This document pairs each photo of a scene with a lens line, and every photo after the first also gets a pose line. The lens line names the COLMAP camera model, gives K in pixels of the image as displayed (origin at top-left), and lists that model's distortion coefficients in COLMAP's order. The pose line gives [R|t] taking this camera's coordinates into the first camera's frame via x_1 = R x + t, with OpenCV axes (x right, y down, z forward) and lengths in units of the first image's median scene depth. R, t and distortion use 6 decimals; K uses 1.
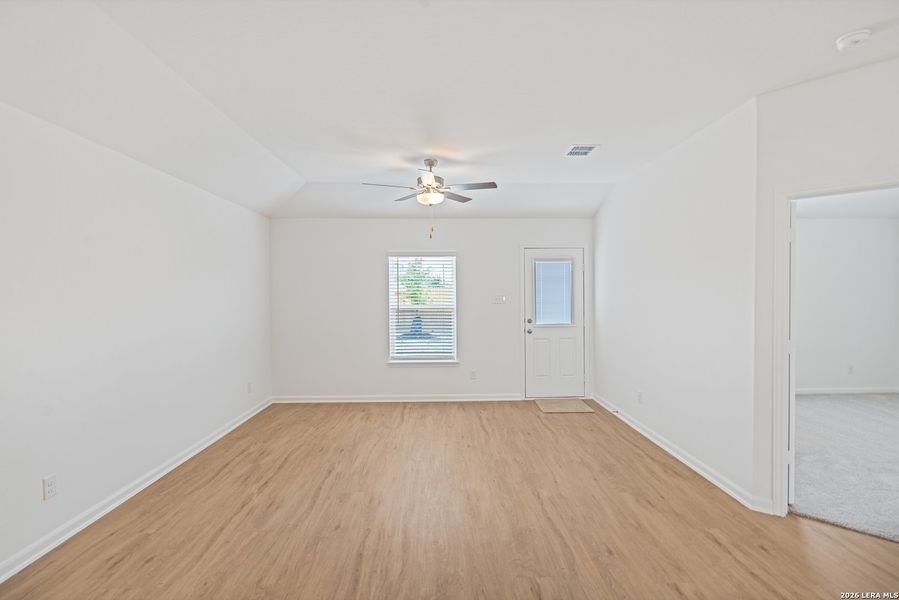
lens RADIAL K [[418.2, 0, 451.6], [0, 418.2, 300.5], [0, 0, 1]] dist [-0.002325, -0.000051]
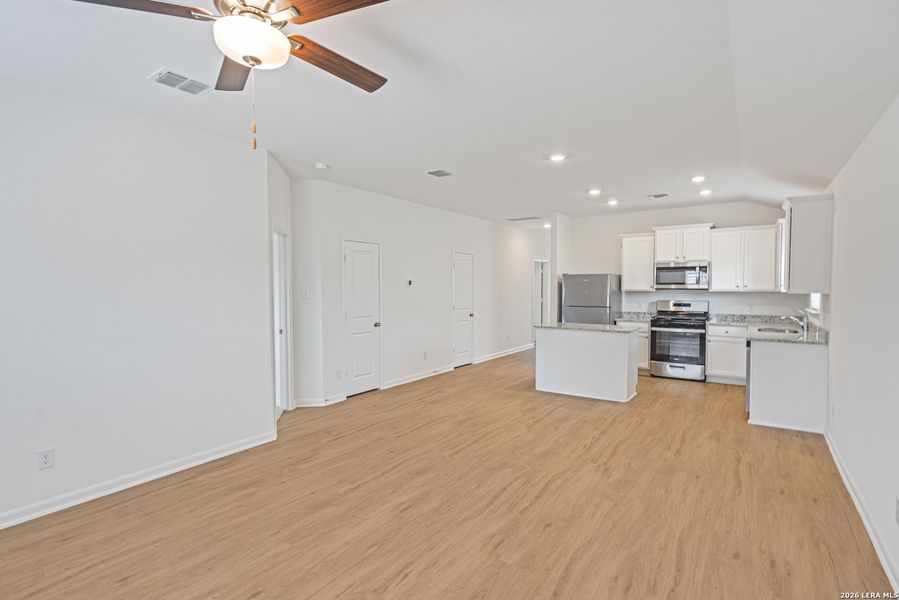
lens RADIAL K [[426.7, 0, 450.7], [0, 426.7, 299.5], [0, 0, 1]] dist [-0.003869, -0.000375]
pose [[-0.797554, -0.010186, 0.603162, -0.456867], [0.019496, 0.998900, 0.042649, -0.022862], [-0.602933, 0.045774, -0.796478, 1.266427]]
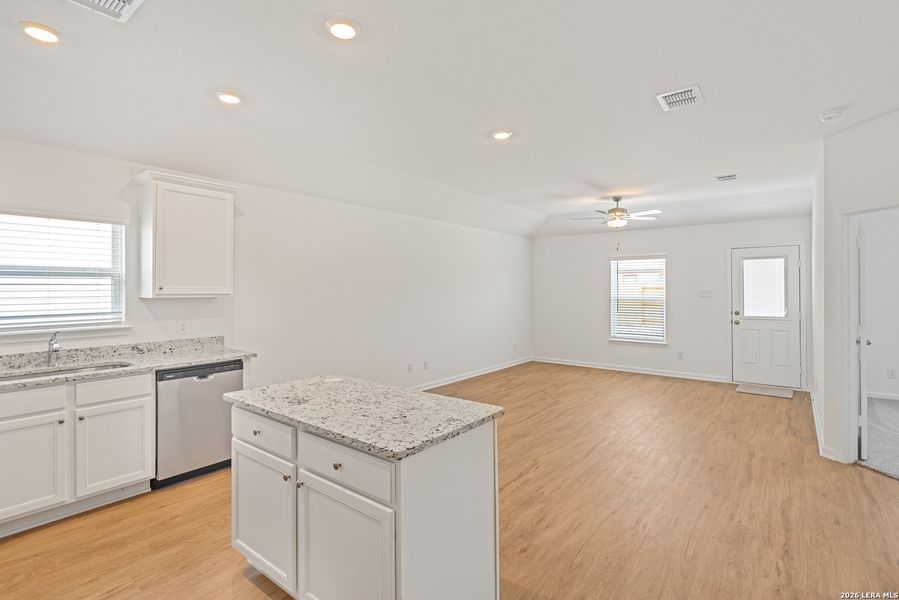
lens RADIAL K [[432.2, 0, 453.0], [0, 432.2, 286.0], [0, 0, 1]] dist [0.001559, 0.000781]
pose [[0.767790, 0.000056, -0.640702, 0.498708], [-0.014395, 0.999749, -0.017164, 0.010384], [0.640540, 0.022401, 0.767598, -0.546686]]
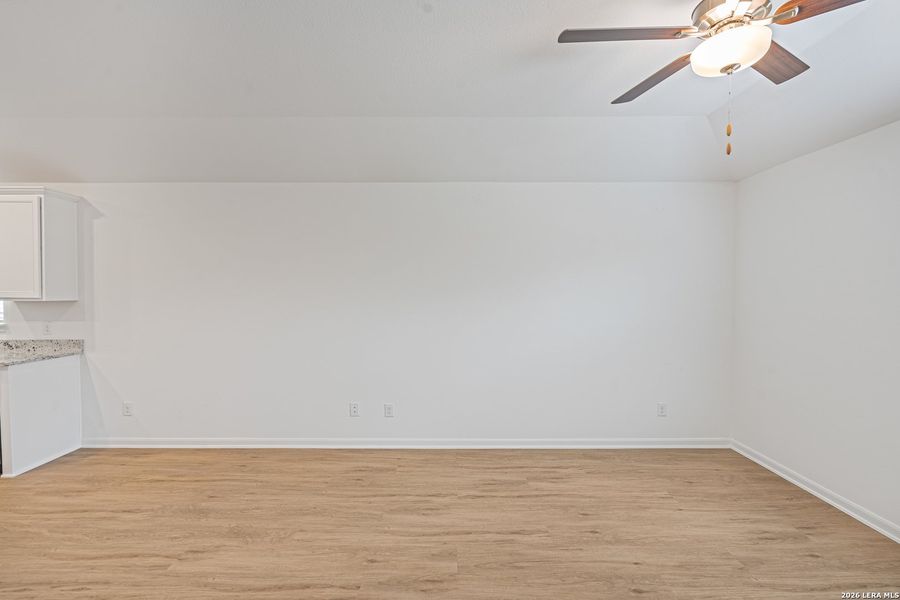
lens RADIAL K [[412.4, 0, 452.8], [0, 412.4, 301.6], [0, 0, 1]] dist [-0.001535, -0.000231]
pose [[-0.029765, 0.032157, -0.999040, 0.371348], [-0.017198, 0.999318, 0.032679, -0.017950], [0.999409, 0.018154, -0.029191, 0.783570]]
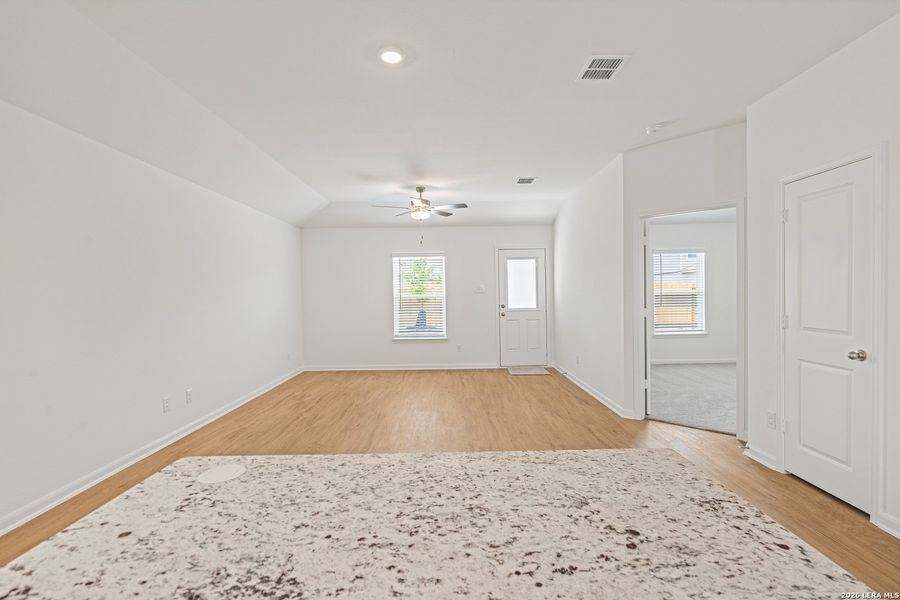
lens RADIAL K [[418.6, 0, 452.2], [0, 418.6, 300.5], [0, 0, 1]] dist [-0.002325, -0.000051]
pose [[0.999723, -0.008258, -0.022052, 0.085900], [0.008302, 0.999964, 0.001914, 0.039766], [0.022035, -0.002096, 0.999755, -0.407045]]
